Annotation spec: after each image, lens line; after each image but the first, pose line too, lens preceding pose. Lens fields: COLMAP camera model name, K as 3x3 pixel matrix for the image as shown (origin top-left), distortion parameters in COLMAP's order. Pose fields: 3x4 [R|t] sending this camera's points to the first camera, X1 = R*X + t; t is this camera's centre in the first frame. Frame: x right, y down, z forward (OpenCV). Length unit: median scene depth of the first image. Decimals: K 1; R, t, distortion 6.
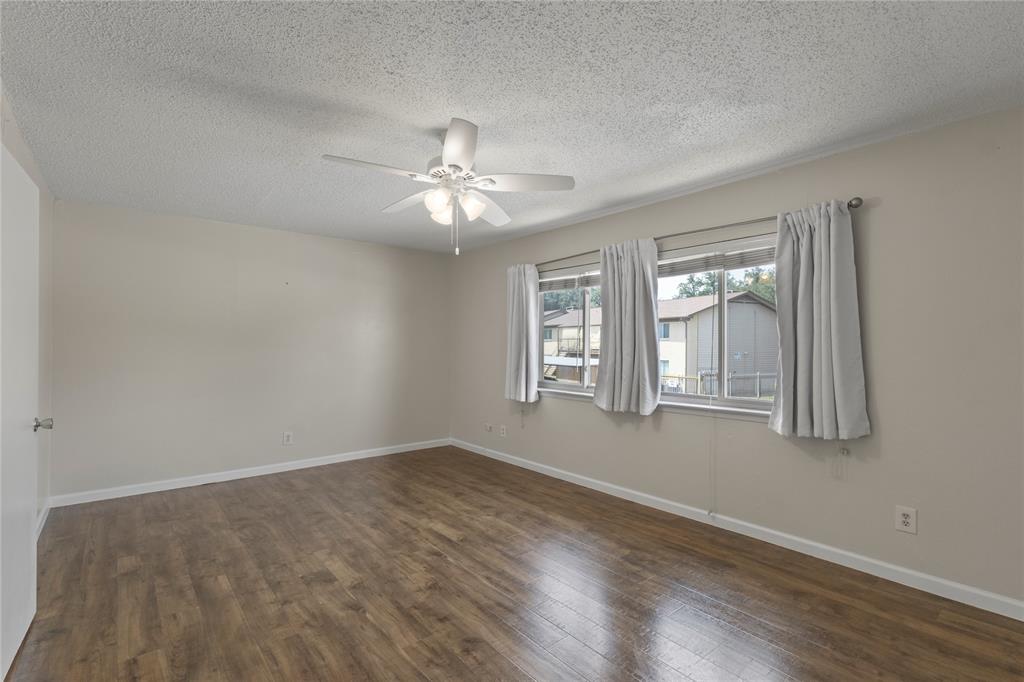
lens RADIAL K [[479.4, 0, 512.5], [0, 479.4, 341.7], [0, 0, 1]] dist [0.000957, 0.000150]
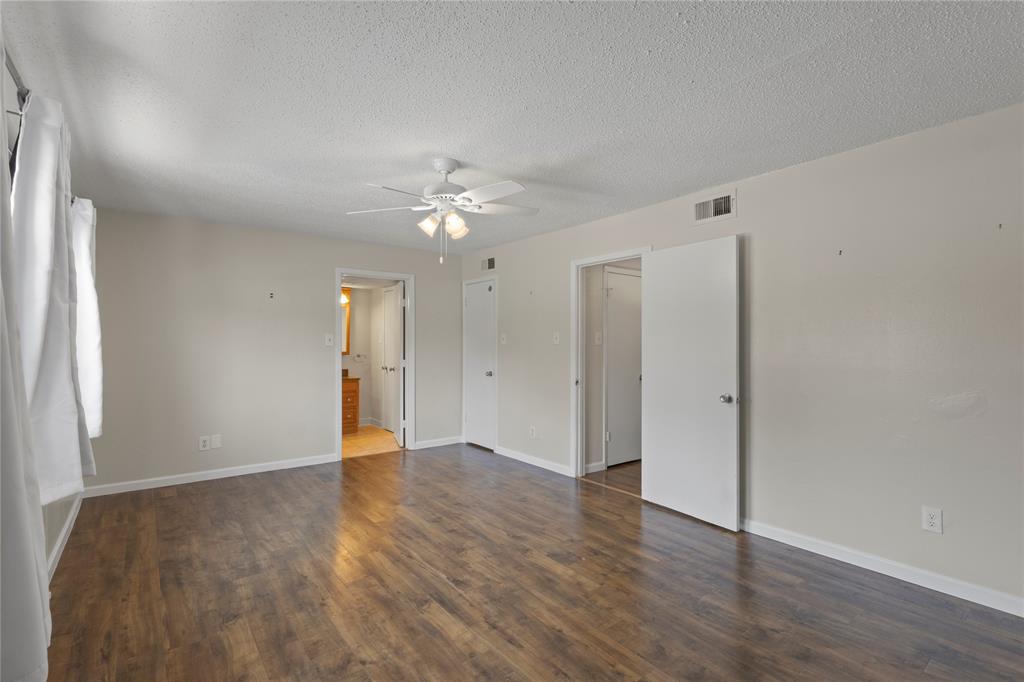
lens RADIAL K [[479.4, 0, 511.8], [0, 479.4, 343.6], [0, 0, 1]] dist [0.000957, 0.000150]
pose [[-0.999403, -0.007014, 0.033828, -0.292018], [-0.007041, 0.999975, -0.000695, 0.005996], [-0.033822, -0.000933, -0.999427, 1.933088]]
